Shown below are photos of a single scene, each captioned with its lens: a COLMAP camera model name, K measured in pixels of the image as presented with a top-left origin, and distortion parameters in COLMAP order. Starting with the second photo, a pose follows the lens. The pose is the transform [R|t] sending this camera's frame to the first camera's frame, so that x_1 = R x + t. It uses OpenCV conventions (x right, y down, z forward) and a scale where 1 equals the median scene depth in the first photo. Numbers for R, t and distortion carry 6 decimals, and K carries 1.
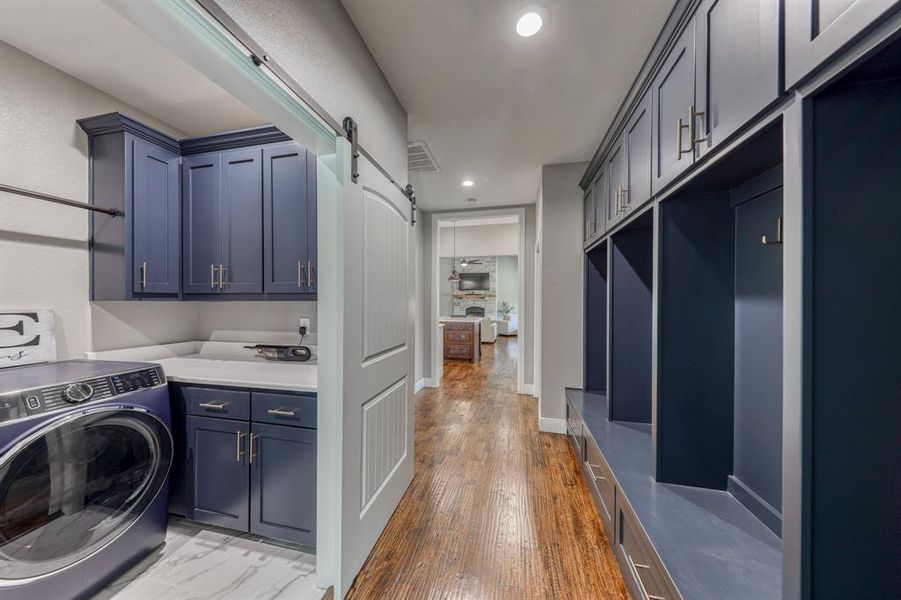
lens RADIAL K [[293.4, 0, 450.6], [0, 293.4, 304.1], [0, 0, 1]] dist [-0.000096, -0.000036]
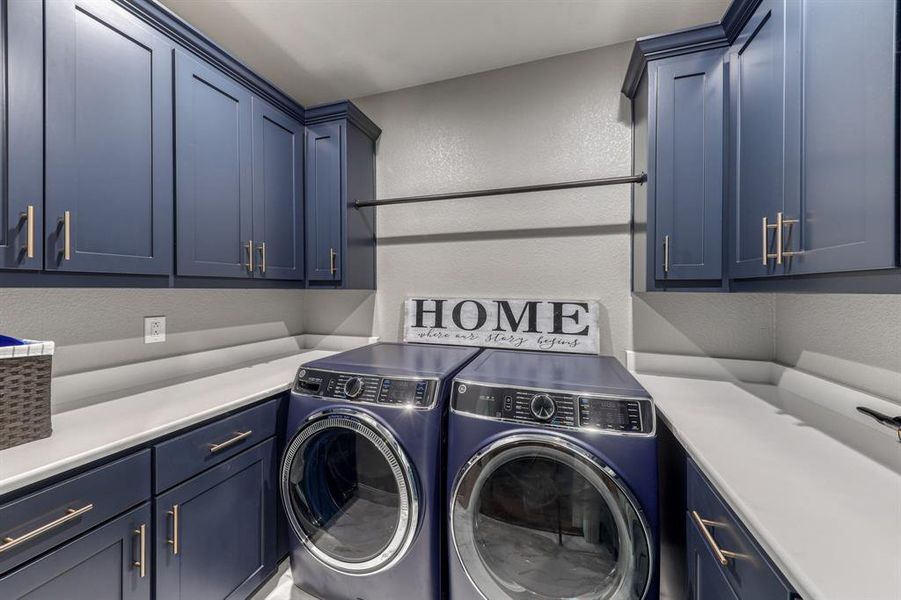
lens RADIAL K [[310.9, 0, 452.5], [0, 310.9, 289.5], [0, 0, 1]] dist [0.000172, -0.000048]
pose [[-0.095927, 0.002499, -0.995385, -0.272950], [-0.007935, 0.999963, 0.003275, -0.015871], [0.995357, 0.008213, -0.095904, 0.577642]]
